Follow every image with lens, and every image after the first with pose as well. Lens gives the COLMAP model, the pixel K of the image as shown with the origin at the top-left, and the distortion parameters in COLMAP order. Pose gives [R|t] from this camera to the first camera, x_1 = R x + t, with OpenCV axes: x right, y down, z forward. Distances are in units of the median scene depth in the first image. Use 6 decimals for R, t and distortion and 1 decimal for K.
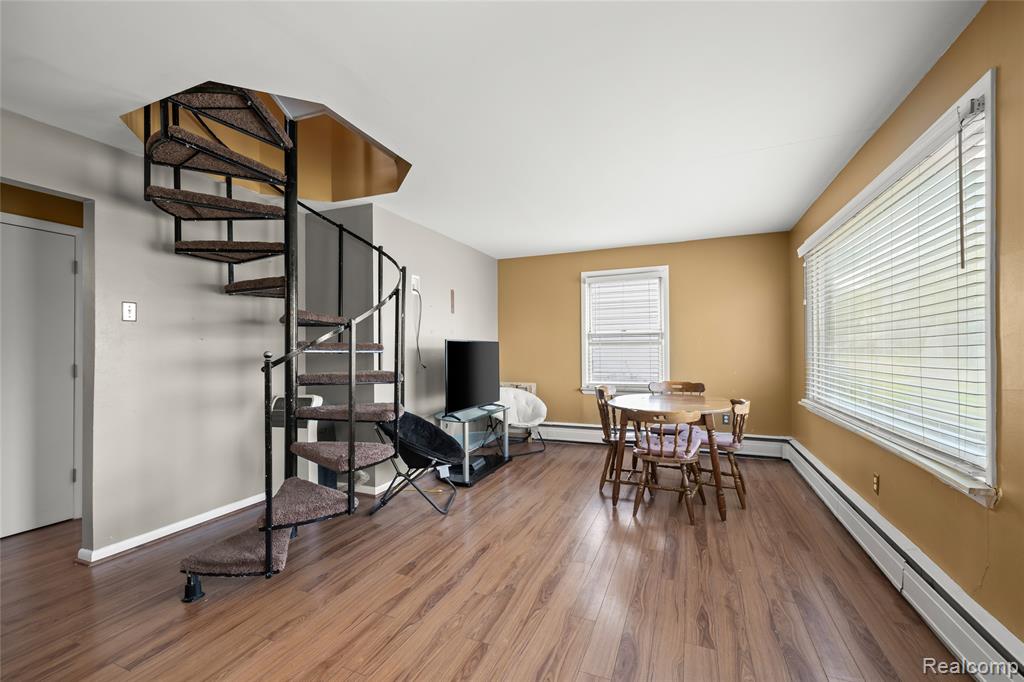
lens RADIAL K [[430.1, 0, 509.2], [0, 430.1, 345.9], [0, 0, 1]] dist [-0.000029, -0.000258]
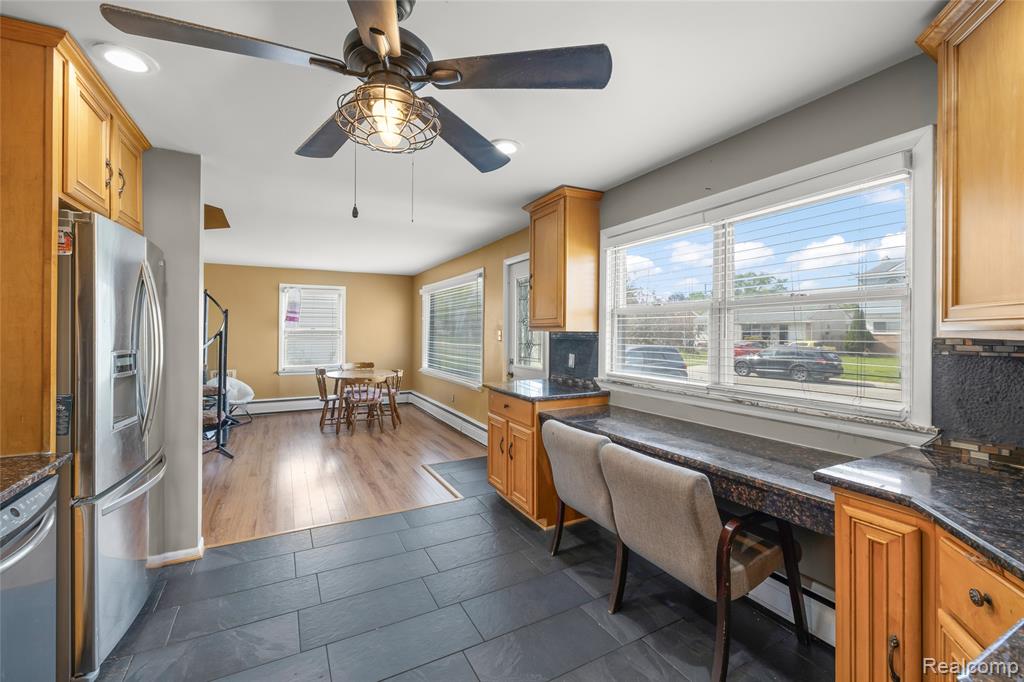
lens RADIAL K [[430.1, 0, 511.4], [0, 430.1, 331.0], [0, 0, 1]] dist [-0.000029, -0.000258]
pose [[0.644945, -0.001641, 0.764227, -0.491783], [-0.012562, 0.999840, 0.012748, -0.065398], [-0.764126, -0.017822, 0.644821, -0.505835]]
